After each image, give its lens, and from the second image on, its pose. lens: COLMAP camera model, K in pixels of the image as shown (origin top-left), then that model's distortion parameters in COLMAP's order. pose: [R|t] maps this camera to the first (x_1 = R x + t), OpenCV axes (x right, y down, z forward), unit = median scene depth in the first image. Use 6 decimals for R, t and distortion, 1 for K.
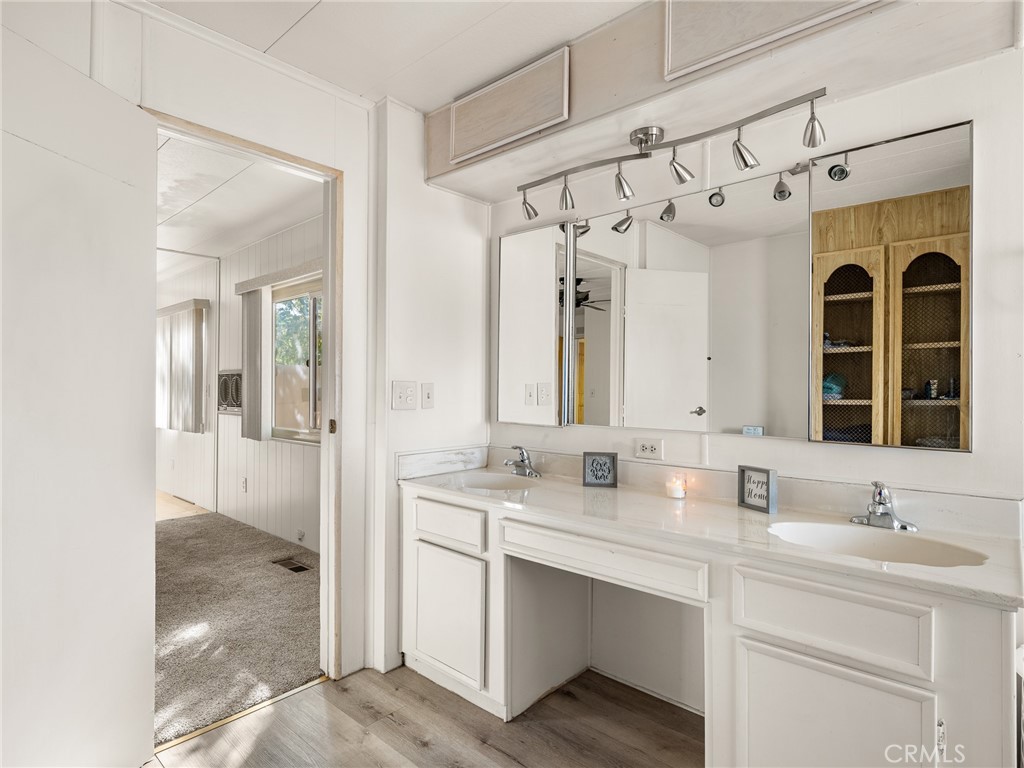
lens RADIAL K [[559.1, 0, 512.0], [0, 559.1, 384.0], [0, 0, 1]] dist [-0.003927, -0.000524]
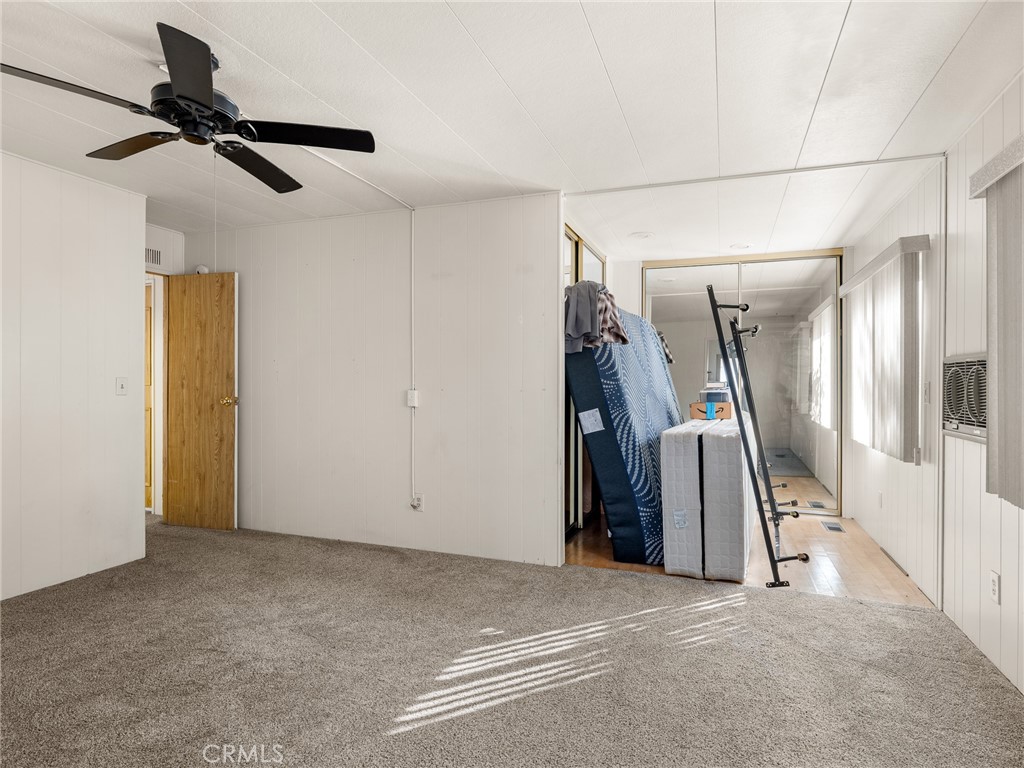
lens RADIAL K [[592.4, 0, 512.0], [0, 592.4, 384.0], [0, 0, 1]] dist [-0.003220, -0.001257]
pose [[0.400420, -0.000222, -0.916332, -0.161060], [0.003030, 0.999995, 0.001082, 0.000991], [0.916327, -0.003210, 0.400418, 0.376427]]
